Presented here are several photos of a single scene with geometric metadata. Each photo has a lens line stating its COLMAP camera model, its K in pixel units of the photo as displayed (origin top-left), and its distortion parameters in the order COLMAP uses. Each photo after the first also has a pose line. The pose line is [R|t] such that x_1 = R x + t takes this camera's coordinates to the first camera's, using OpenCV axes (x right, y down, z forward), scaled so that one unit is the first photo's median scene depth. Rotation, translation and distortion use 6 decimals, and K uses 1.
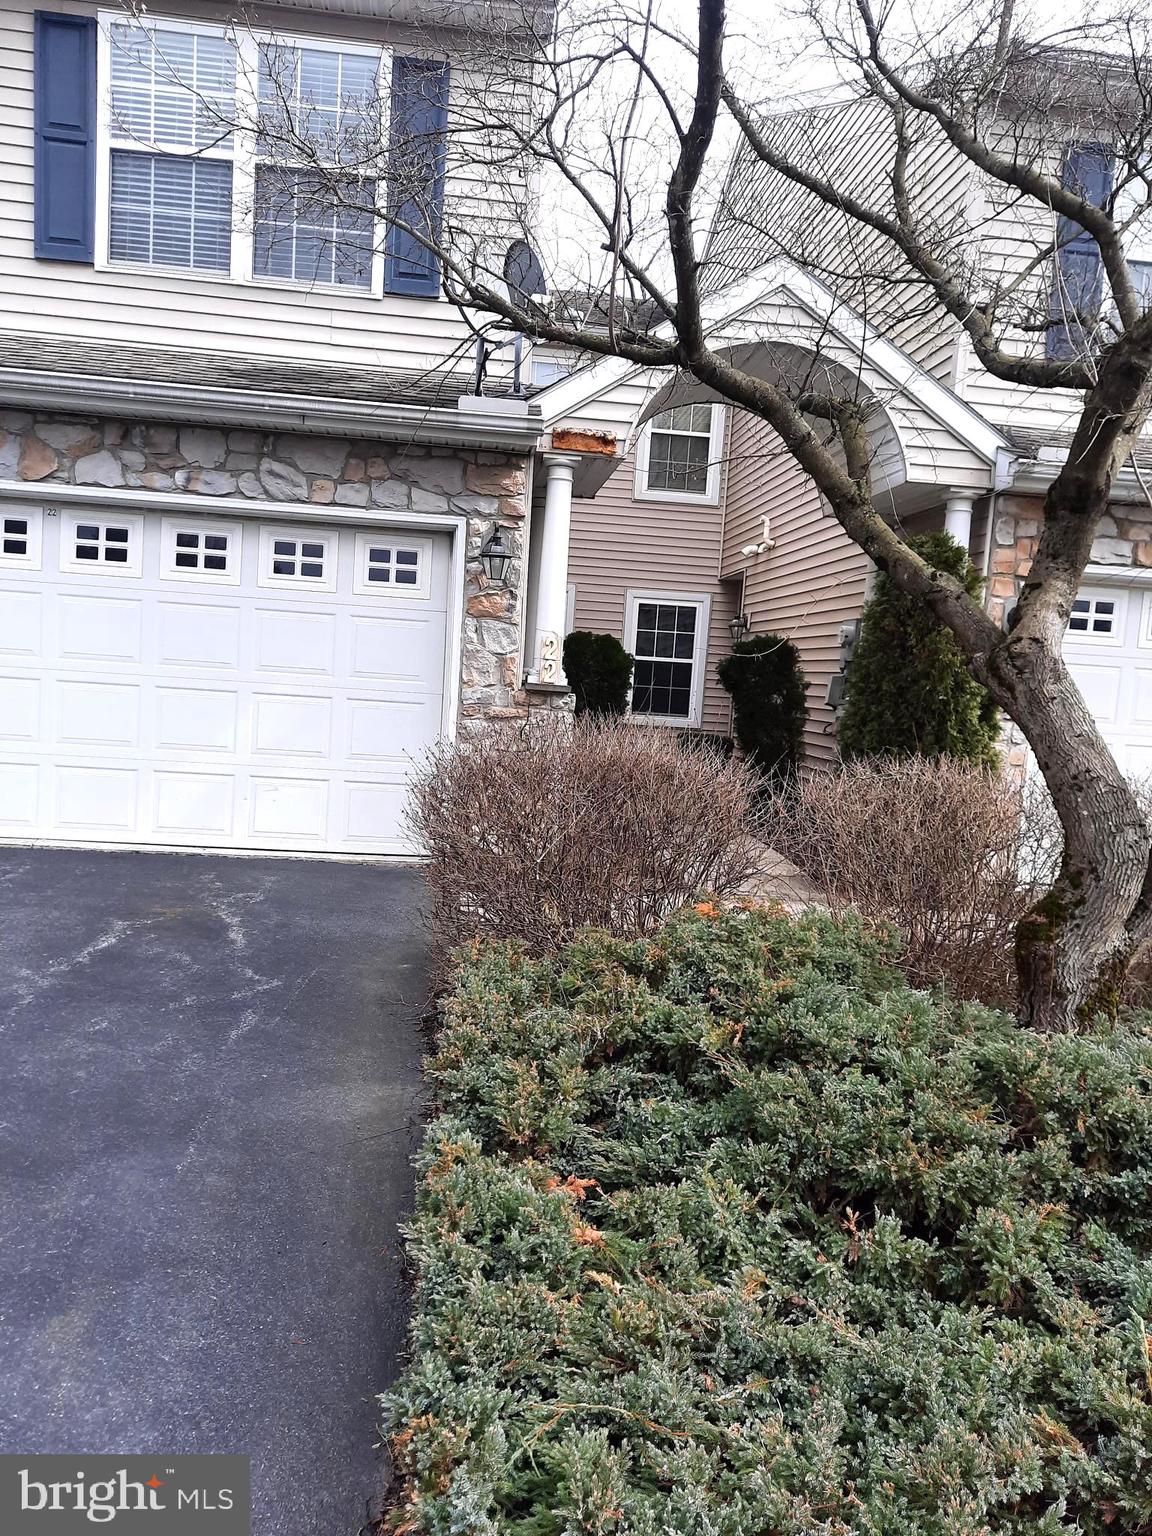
lens RADIAL K [[1135.7, 0, 587.2], [0, 1135.7, 759.9], [0, 0, 1]] dist [0.044658, -0.016758]
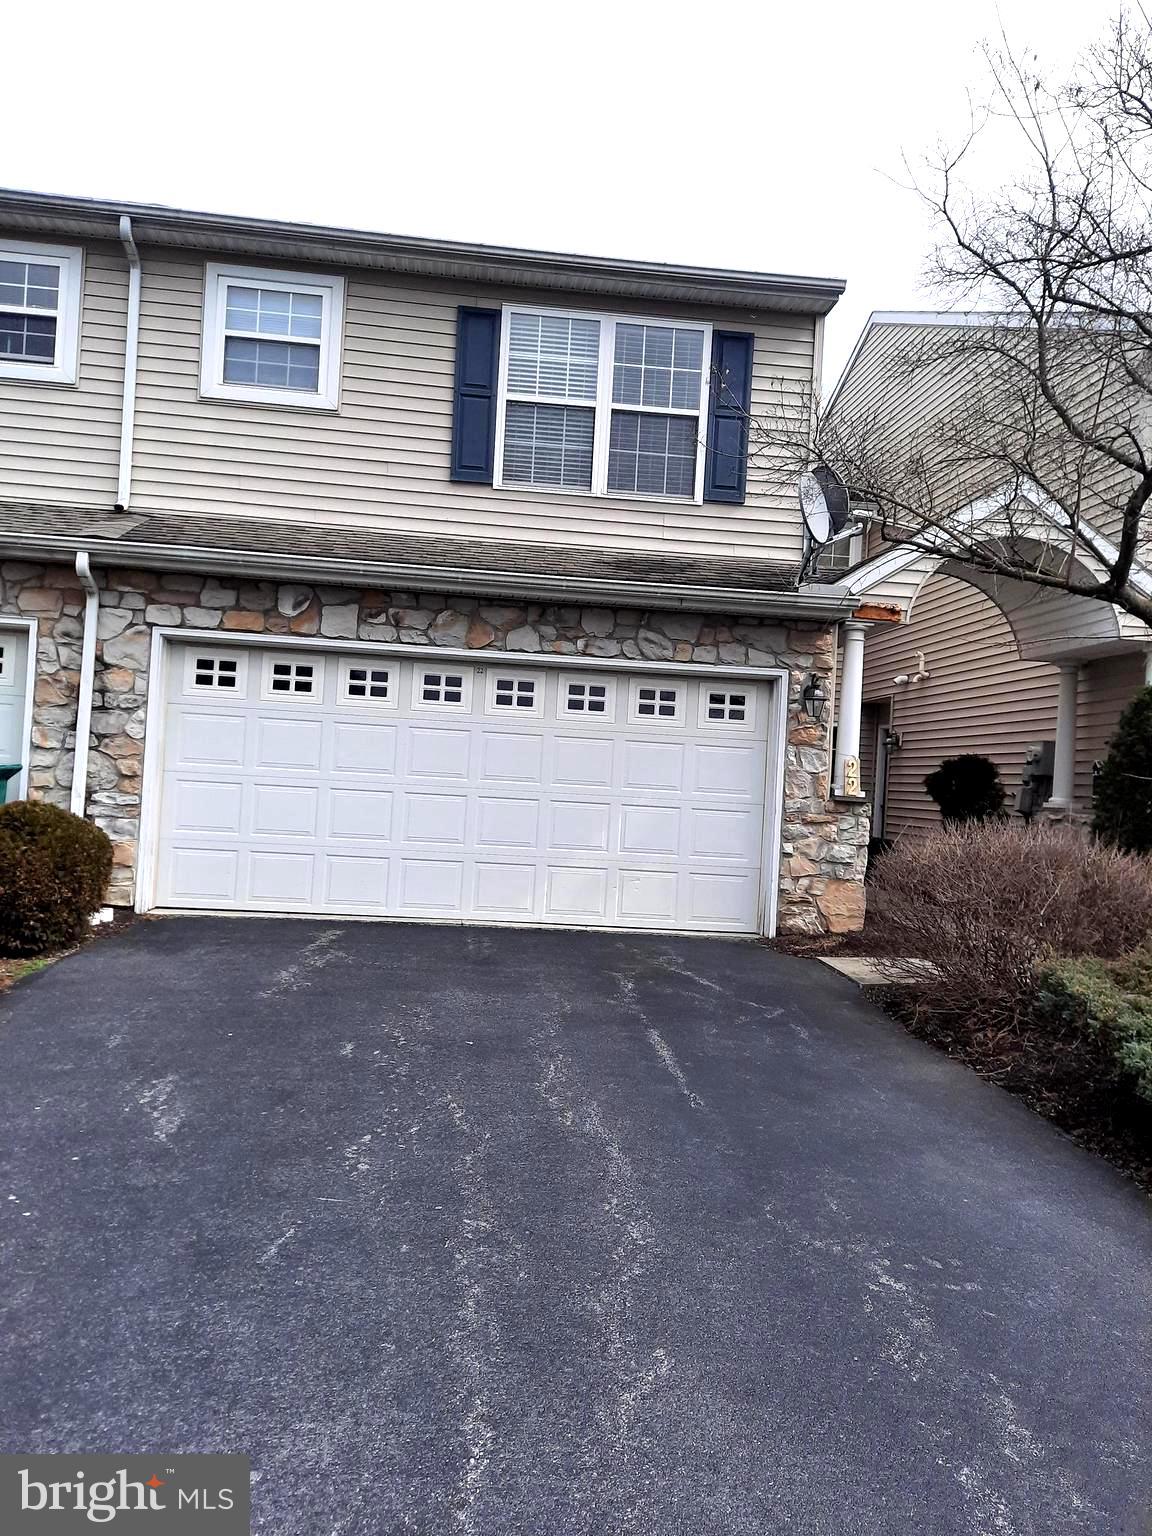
lens RADIAL K [[1135.7, 0, 564.1], [0, 1135.7, 780.7], [0, 0, 1]] dist [0.044658, -0.016758]
pose [[0.999907, -0.010157, 0.009055, -0.374488], [0.010854, 0.996688, -0.080588, 0.016903], [-0.008207, 0.080679, 0.996706, -0.292258]]
